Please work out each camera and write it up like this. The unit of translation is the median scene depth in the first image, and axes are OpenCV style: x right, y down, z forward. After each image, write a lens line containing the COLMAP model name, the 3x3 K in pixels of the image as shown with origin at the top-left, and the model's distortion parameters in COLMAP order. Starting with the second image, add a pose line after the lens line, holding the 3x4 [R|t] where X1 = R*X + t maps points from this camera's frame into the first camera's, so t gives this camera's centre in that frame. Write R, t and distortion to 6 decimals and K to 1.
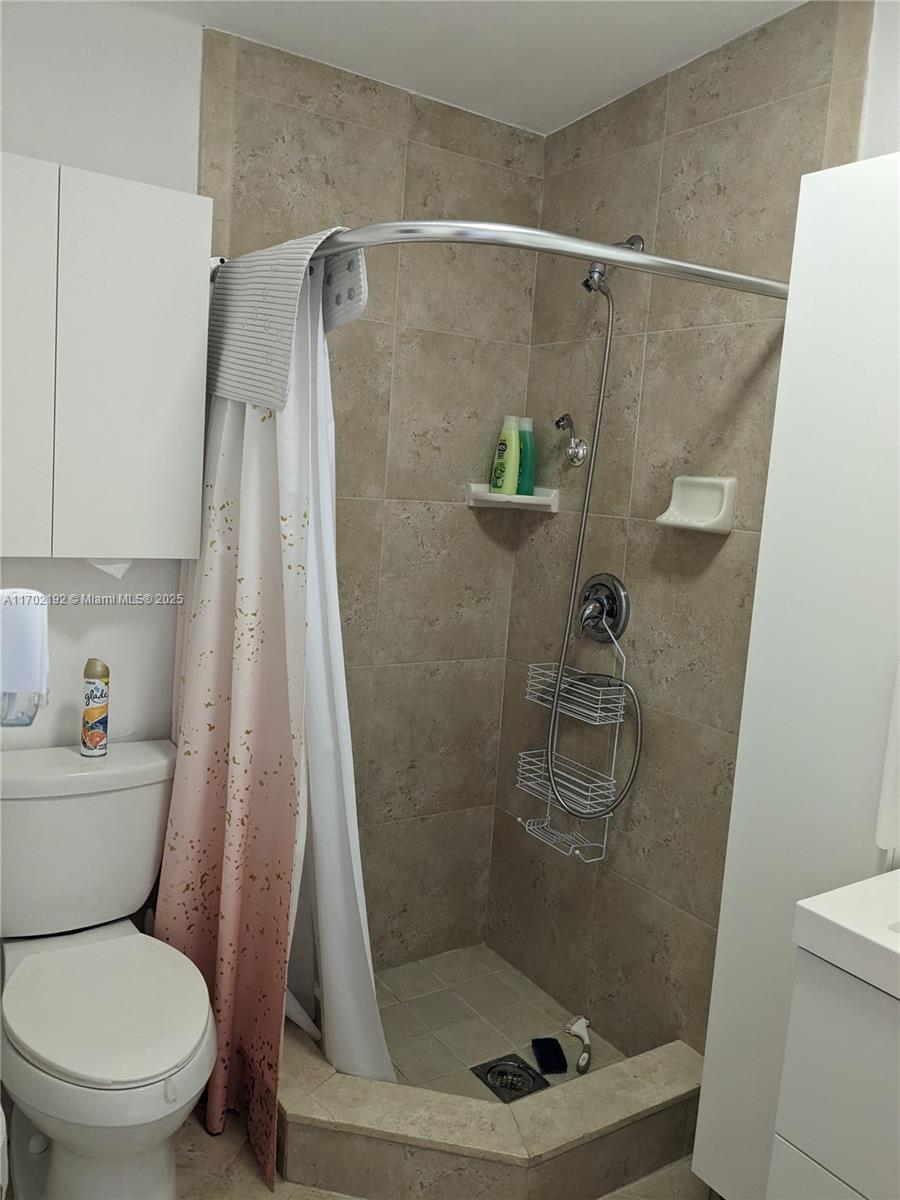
lens RADIAL K [[956.1, 0, 439.5], [0, 956.1, 588.5], [0, 0, 1]] dist [0.055532, -0.091015]
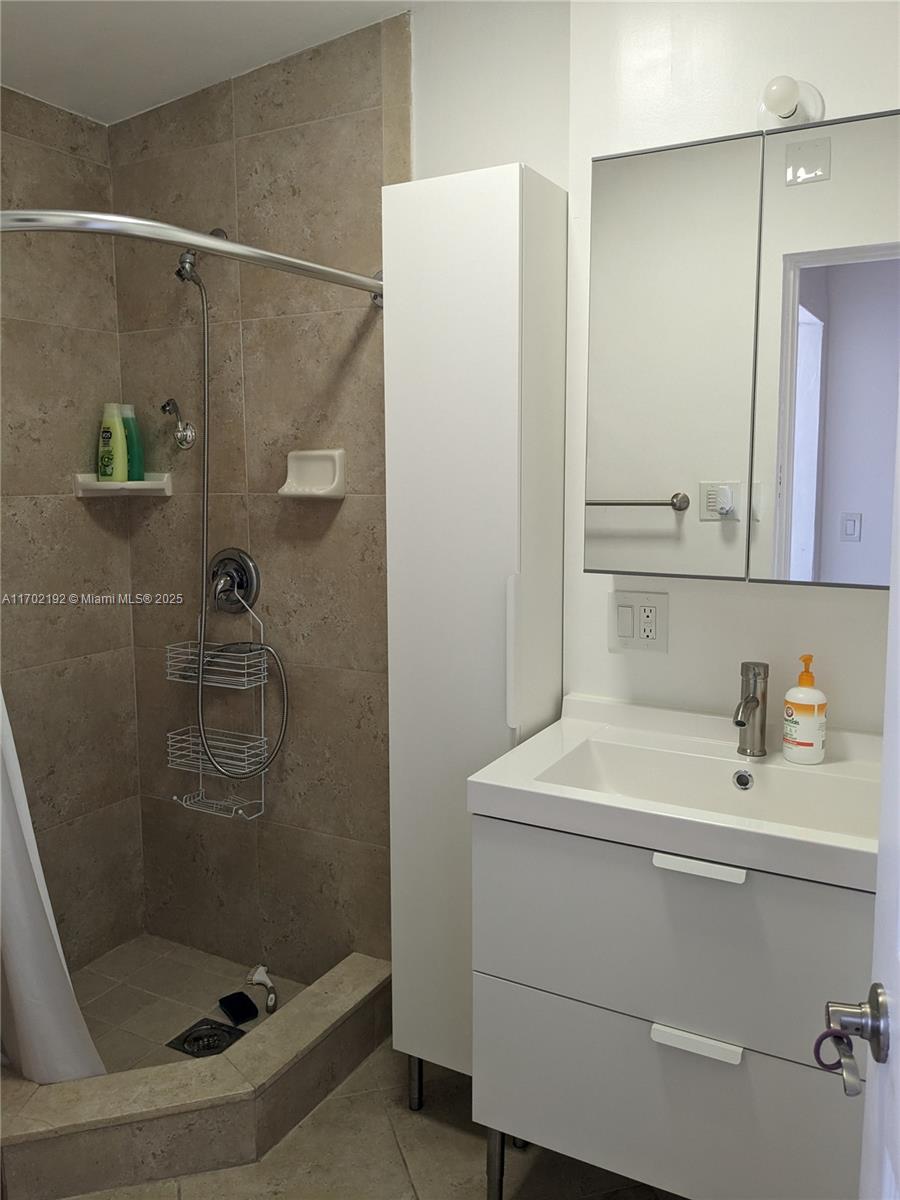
lens RADIAL K [[956.1, 0, 453.2], [0, 956.1, 589.5], [0, 0, 1]] dist [0.055532, -0.091015]
pose [[0.879959, -0.135551, 0.455299, -0.106413], [0.129121, 0.990591, 0.045364, 0.014156], [-0.457165, 0.018870, 0.889182, -0.059665]]
